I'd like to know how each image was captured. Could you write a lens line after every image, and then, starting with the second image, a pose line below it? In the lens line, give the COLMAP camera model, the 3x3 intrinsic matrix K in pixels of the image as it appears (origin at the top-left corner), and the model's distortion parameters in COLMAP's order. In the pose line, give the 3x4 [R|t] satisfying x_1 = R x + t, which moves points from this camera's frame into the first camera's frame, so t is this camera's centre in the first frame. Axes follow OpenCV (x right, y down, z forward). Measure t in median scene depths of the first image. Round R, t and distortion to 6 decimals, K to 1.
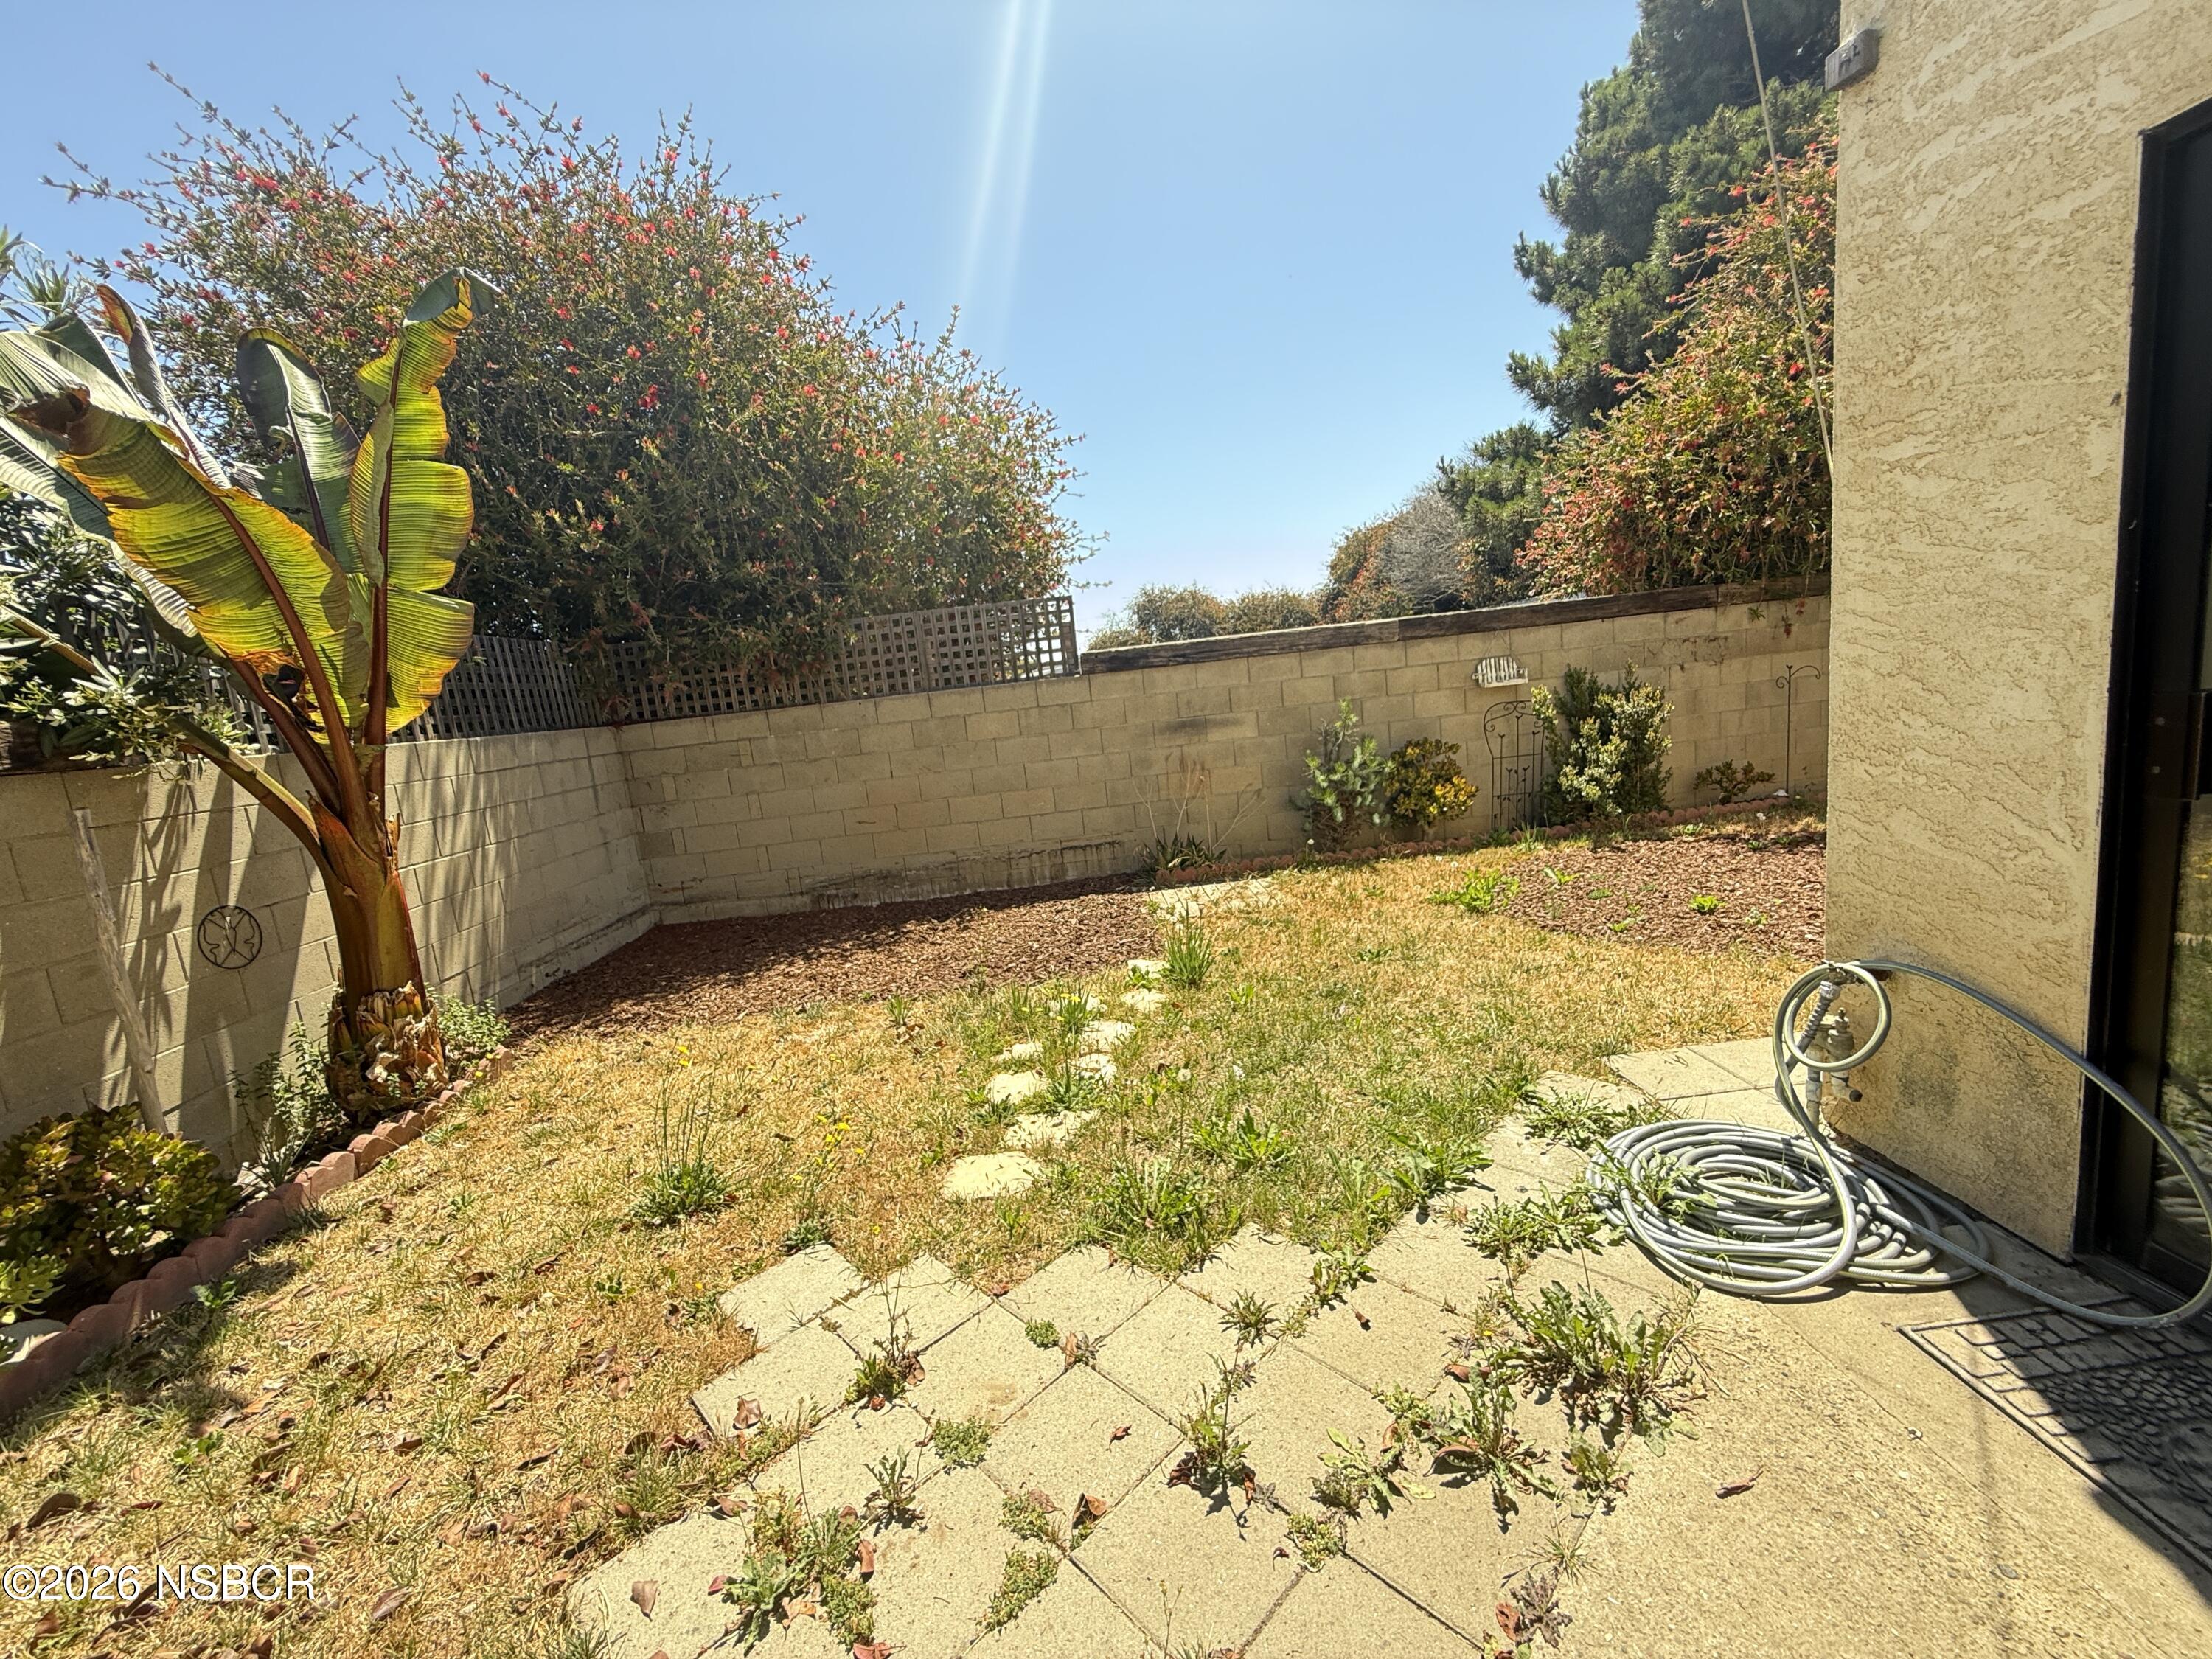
lens RADIAL K [[881.7, 0, 1100.6], [0, 881.7, 828.5], [0, 0, 1]] dist [0.000119, 0.000142]
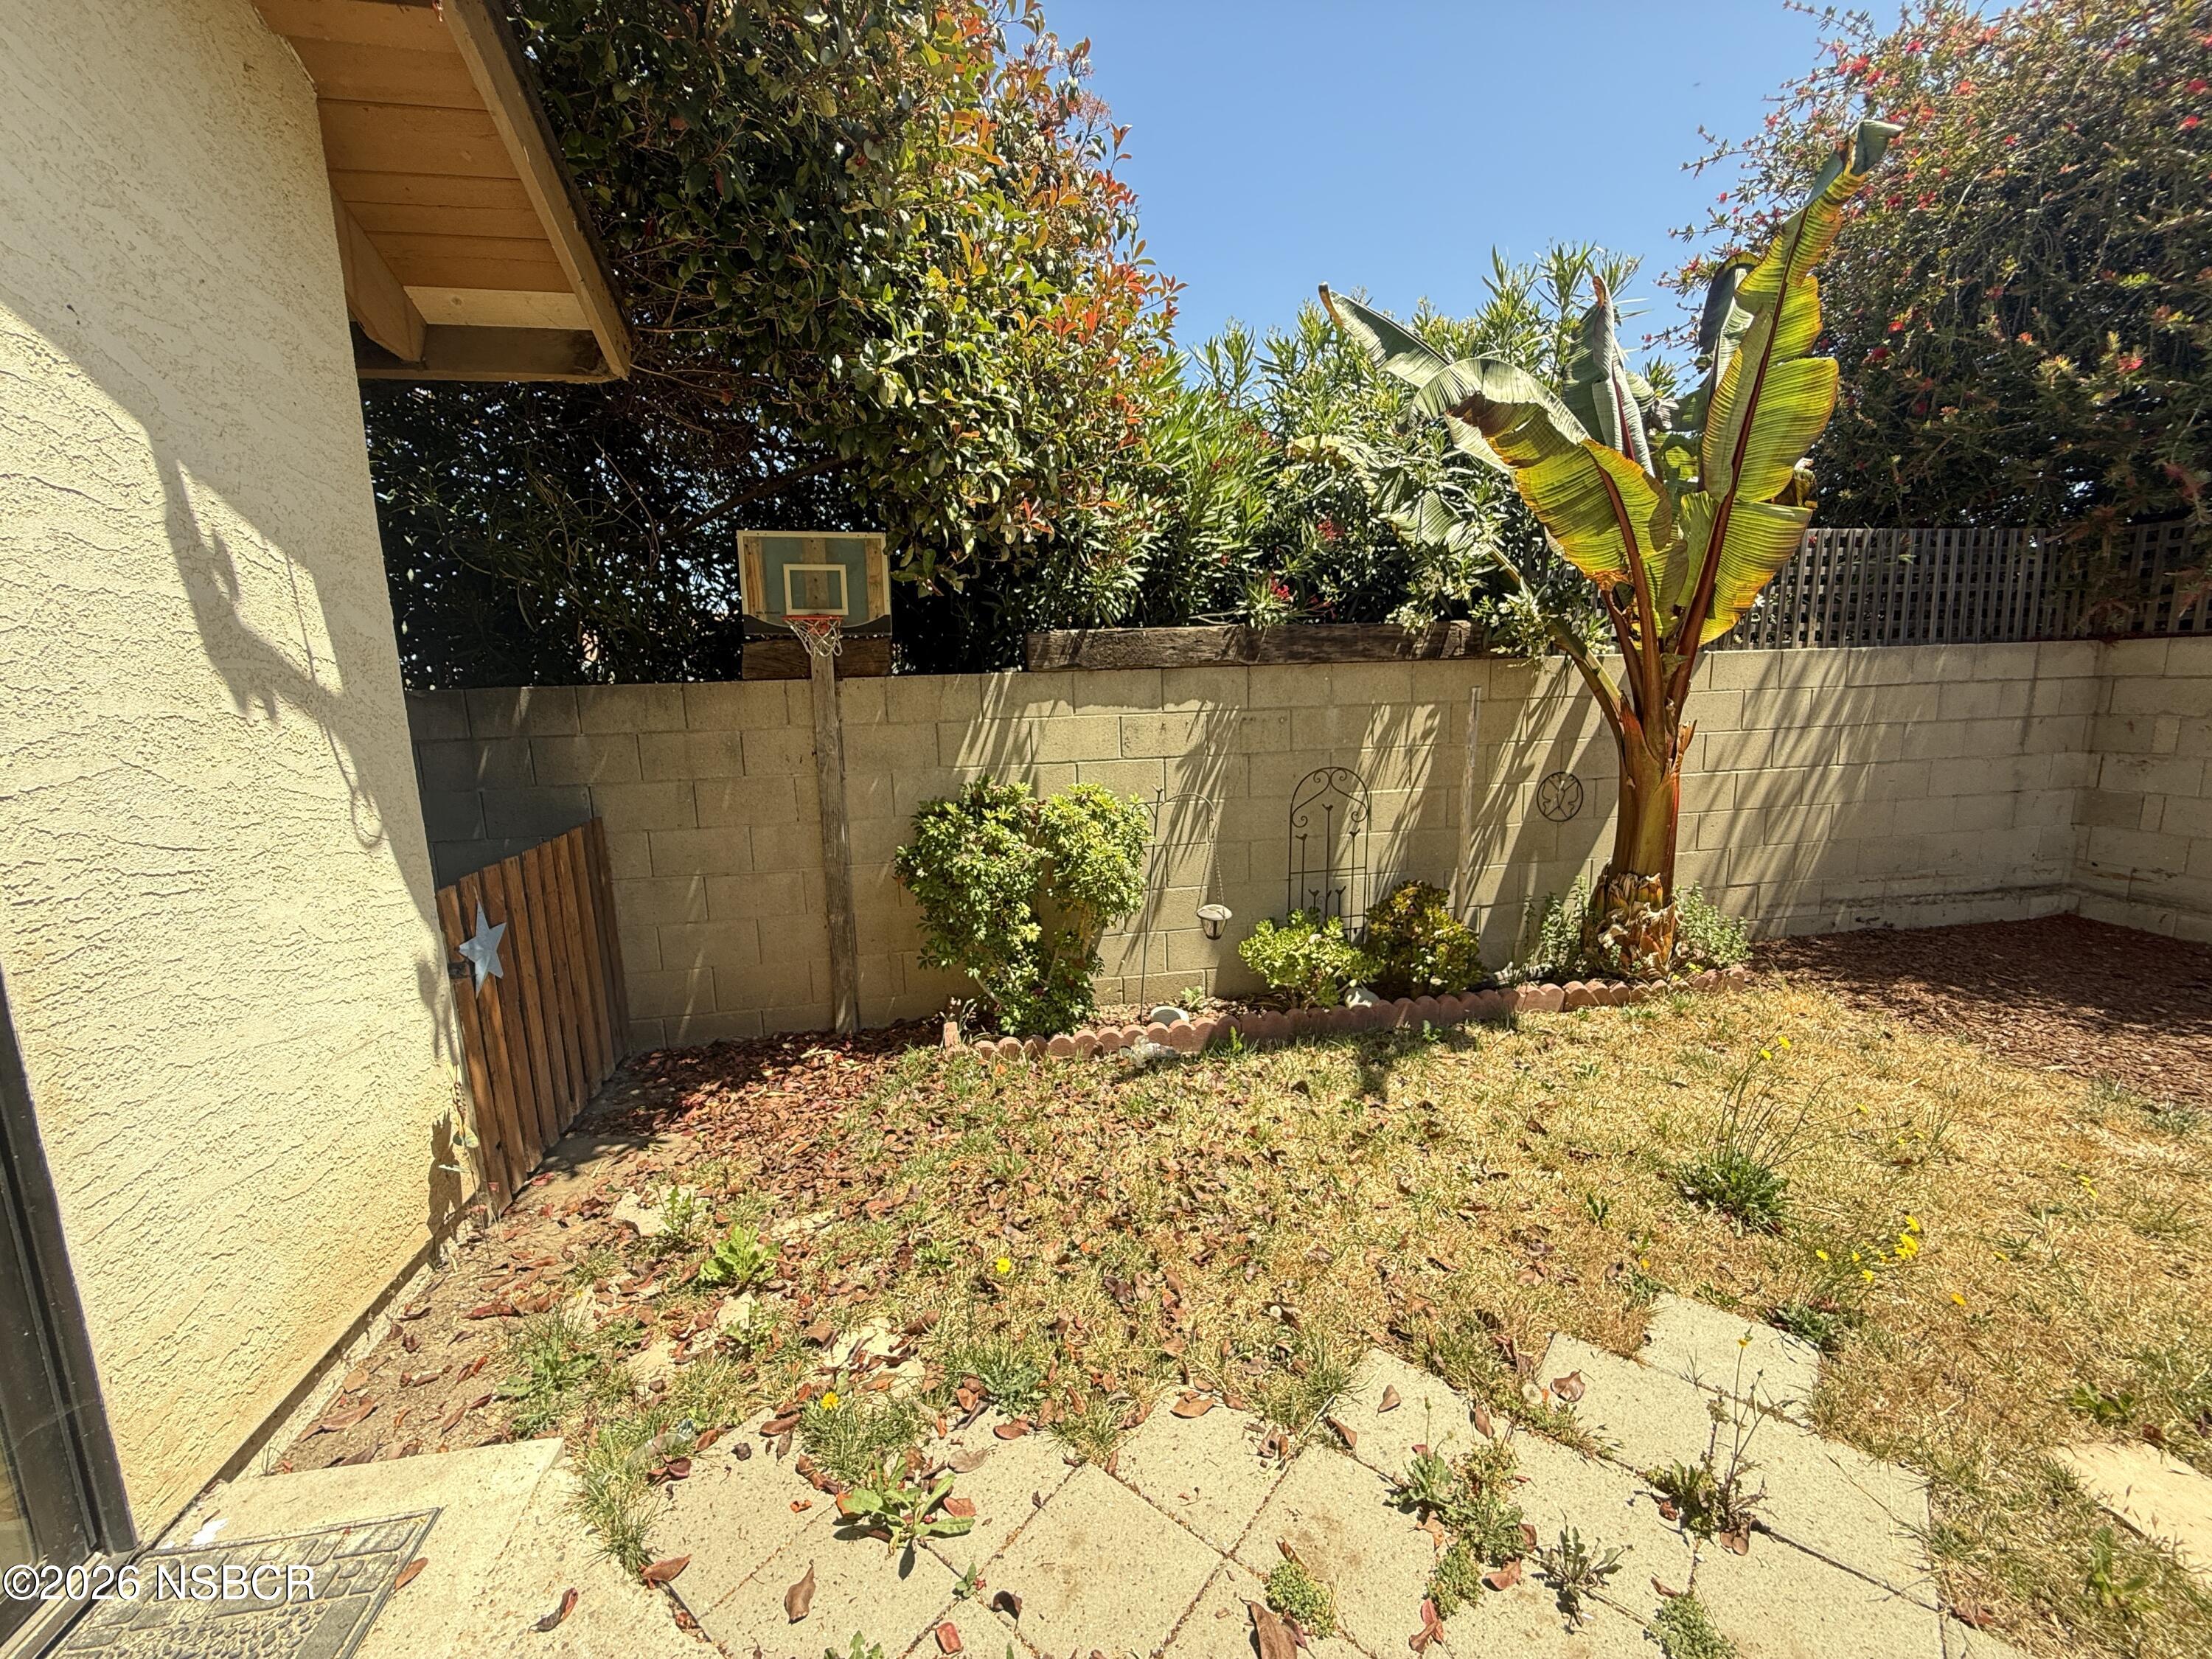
lens RADIAL K [[881.7, 0, 1100.6], [0, 881.7, 828.5], [0, 0, 1]] dist [0.000119, 0.000142]
pose [[0.131335, 0.263604, -0.955648, 0.177759], [-0.141816, 0.959079, 0.245061, -0.056998], [0.981142, 0.103341, 0.163344, 0.155656]]
